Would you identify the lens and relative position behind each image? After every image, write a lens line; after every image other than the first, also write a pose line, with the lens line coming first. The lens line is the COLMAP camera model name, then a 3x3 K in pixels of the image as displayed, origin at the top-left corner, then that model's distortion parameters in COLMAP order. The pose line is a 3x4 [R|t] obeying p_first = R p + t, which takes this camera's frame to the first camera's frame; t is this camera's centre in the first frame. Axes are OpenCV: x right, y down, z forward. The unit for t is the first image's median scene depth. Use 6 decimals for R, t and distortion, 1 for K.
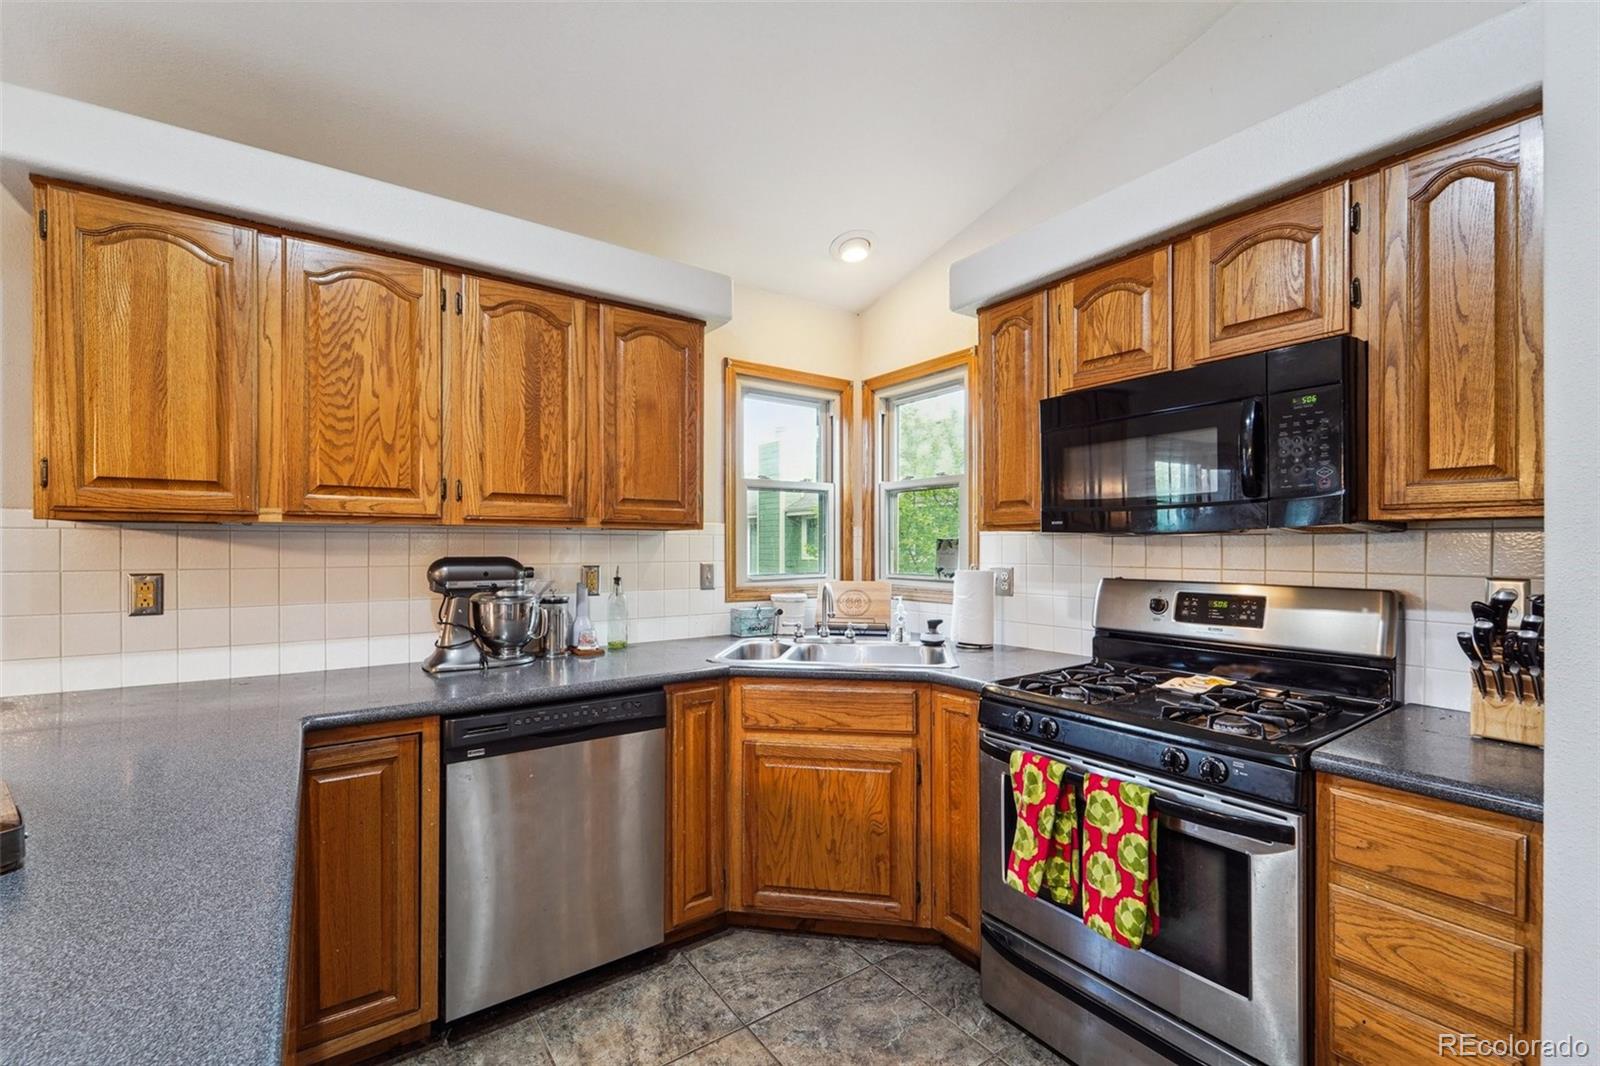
lens RADIAL K [[667.8, 0, 802.5], [0, 667.8, 544.6], [0, 0, 1]] dist [0.007203, -0.001967]
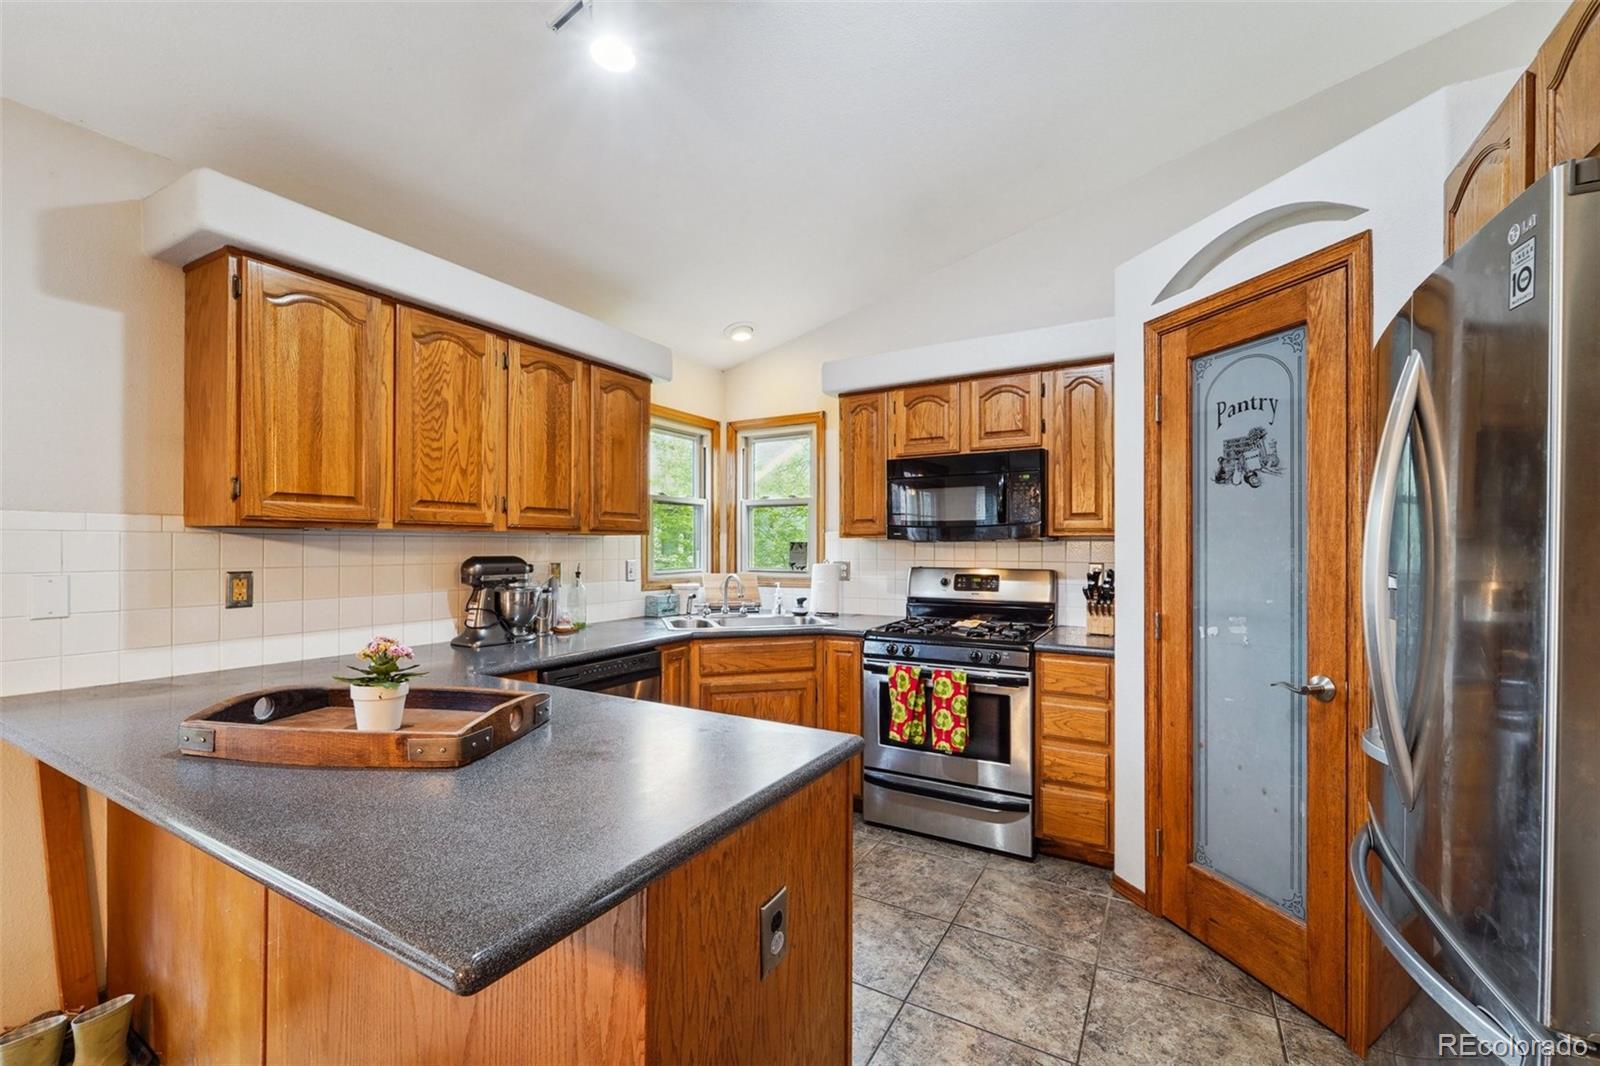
lens RADIAL K [[667.8, 0, 795.4], [0, 667.8, 540.3], [0, 0, 1]] dist [0.007203, -0.001967]
pose [[0.910059, 0.004806, 0.414450, -0.578526], [-0.002097, 0.999973, -0.006991, -0.004547], [-0.414473, 0.005493, 0.910045, -0.445786]]
